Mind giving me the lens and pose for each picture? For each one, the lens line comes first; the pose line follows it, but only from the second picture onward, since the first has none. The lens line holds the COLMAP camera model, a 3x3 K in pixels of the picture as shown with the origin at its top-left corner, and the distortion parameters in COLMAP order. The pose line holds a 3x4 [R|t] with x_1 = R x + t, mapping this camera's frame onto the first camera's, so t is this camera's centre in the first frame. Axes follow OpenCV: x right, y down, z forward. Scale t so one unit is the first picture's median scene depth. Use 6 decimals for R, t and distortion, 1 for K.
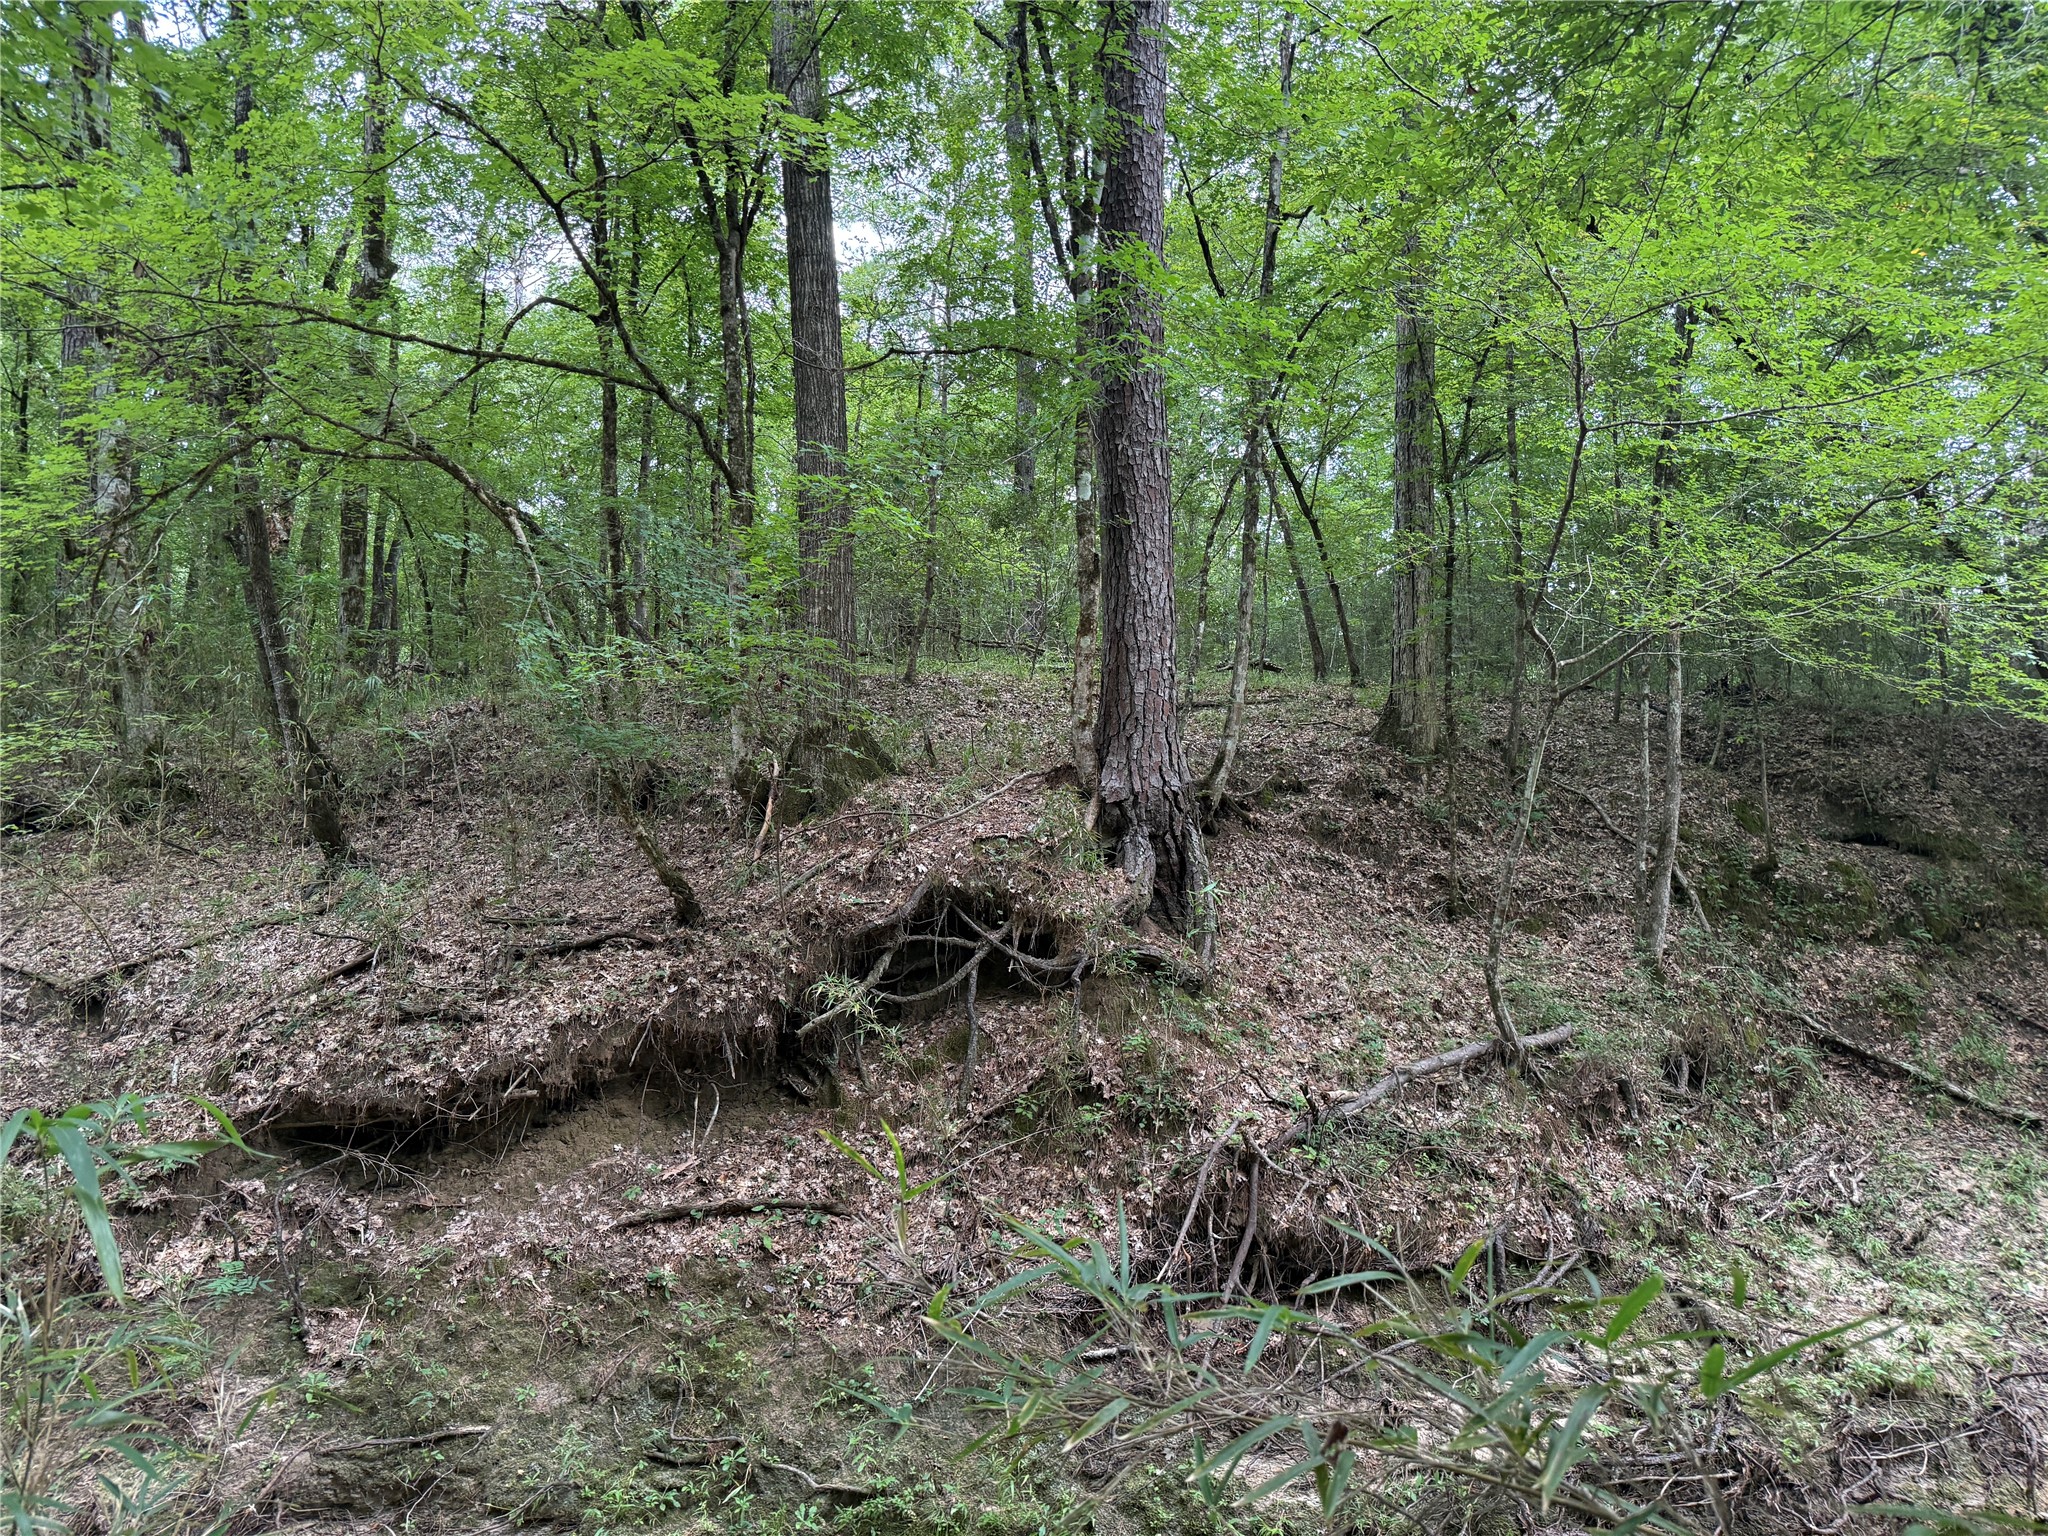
lens RADIAL K [[1441.9, 0, 1024.0], [0, 1441.9, 768.0], [0, 0, 1]] dist [-0.006793, -0.001113]
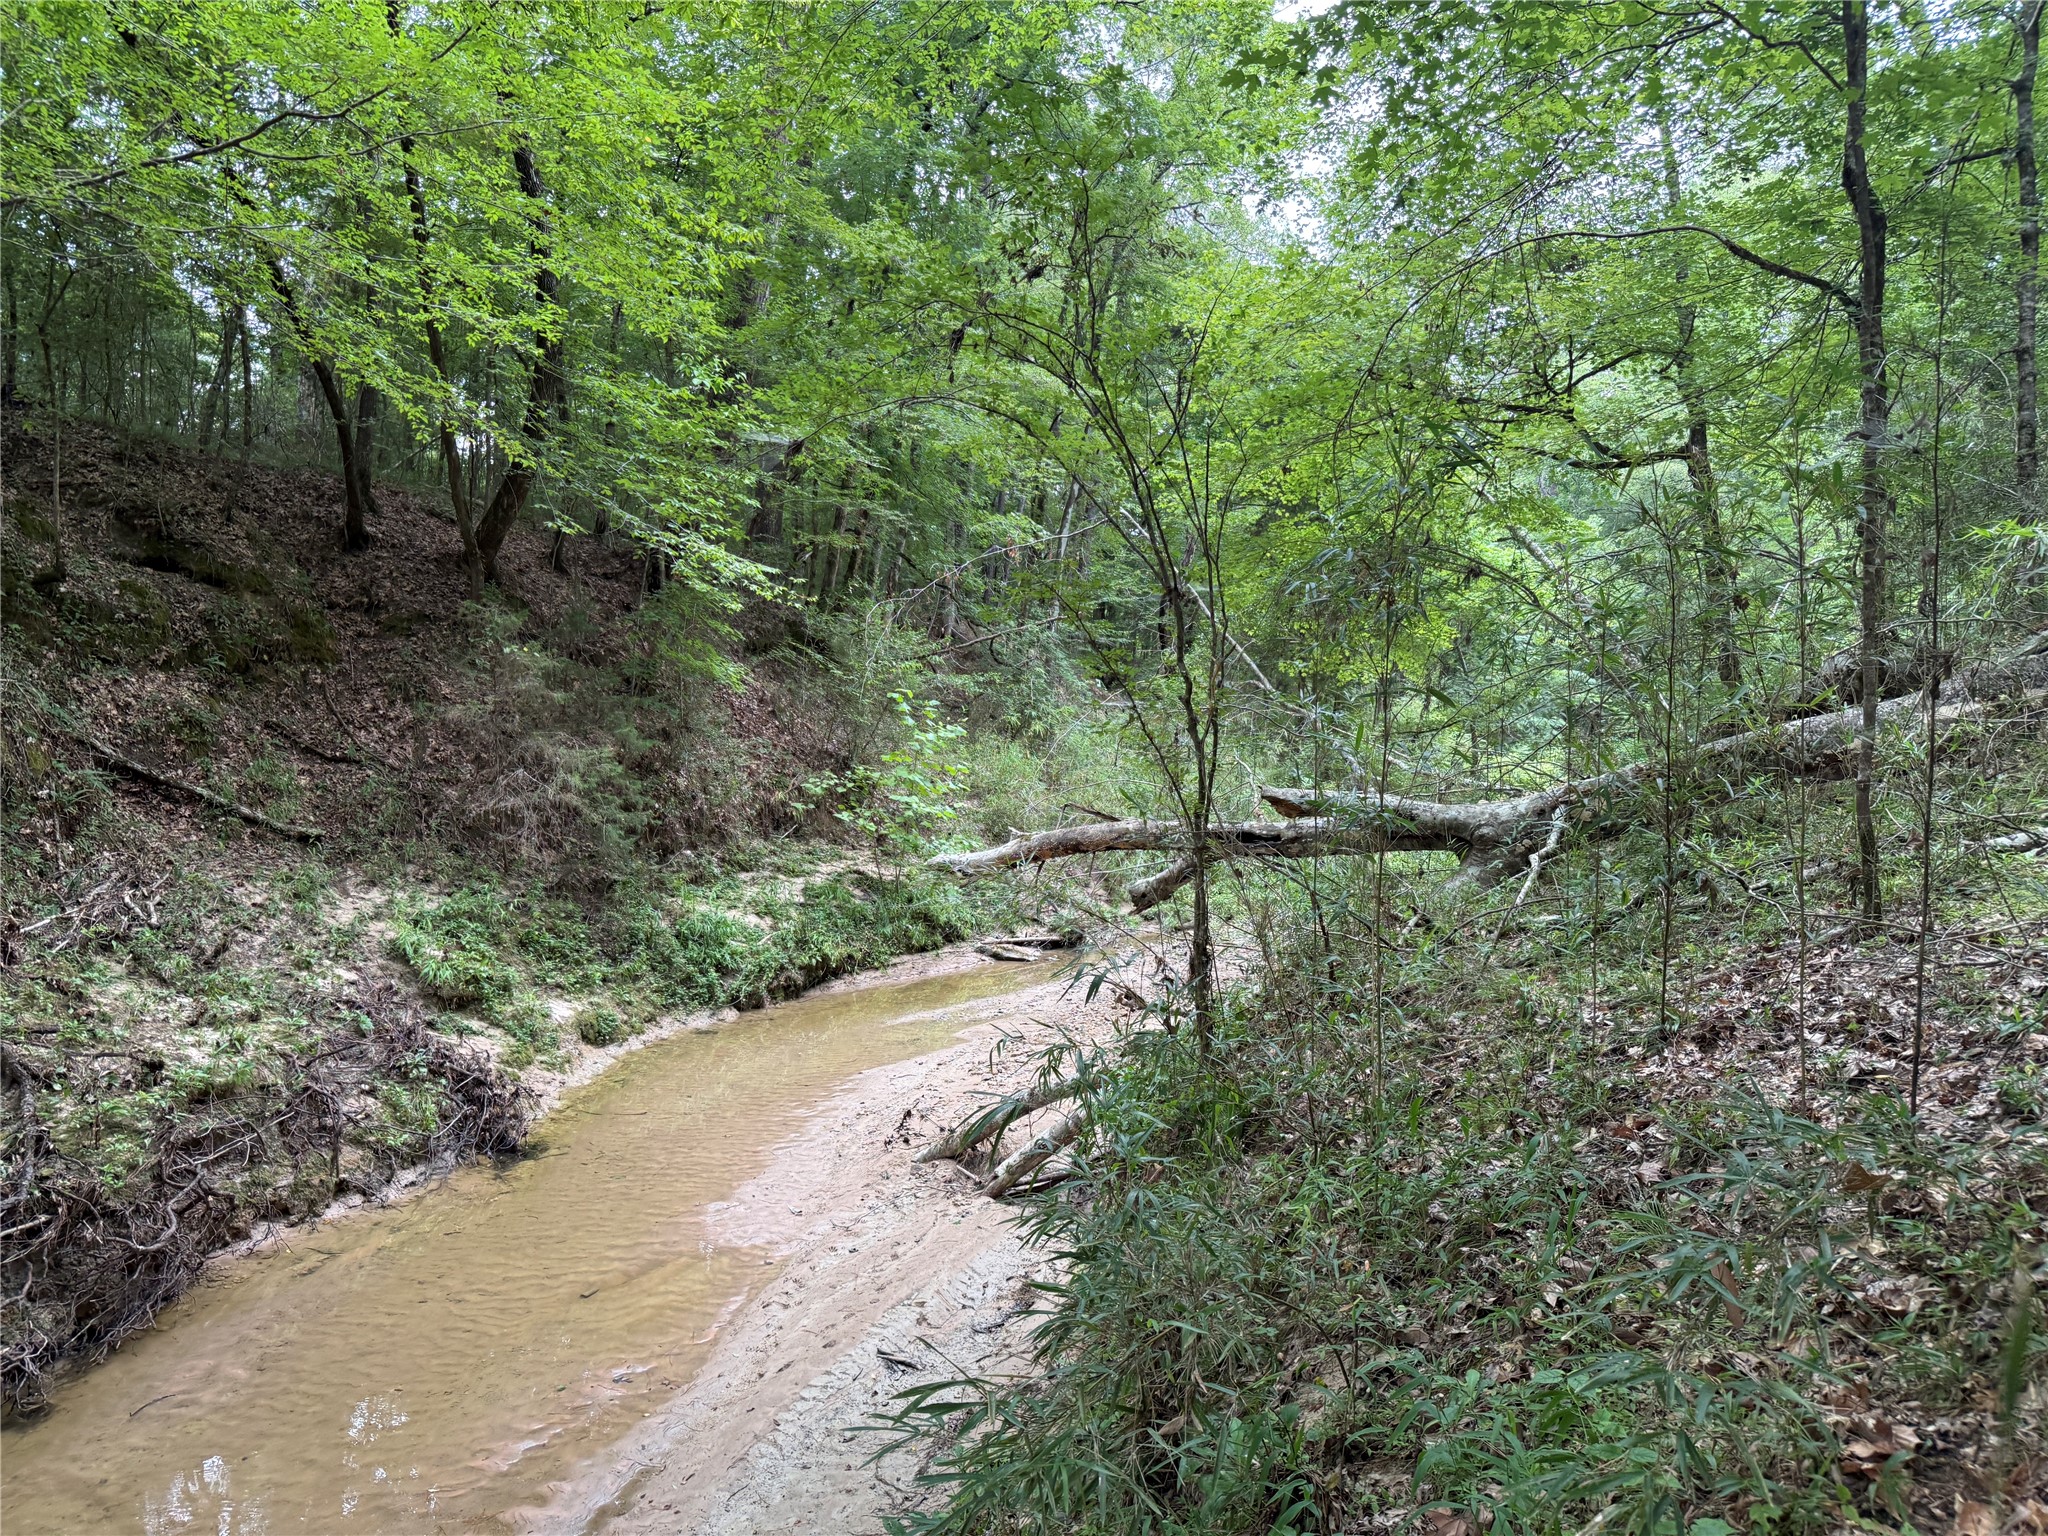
lens RADIAL K [[1441.9, 0, 1024.0], [0, 1441.9, 768.0], [0, 0, 1]] dist [-0.006793, -0.001113]
pose [[0.445356, -0.015826, 0.895214, -0.005284], [-0.115407, 0.990489, 0.074923, 0.066445], [-0.887885, -0.136682, 0.439293, 0.101493]]
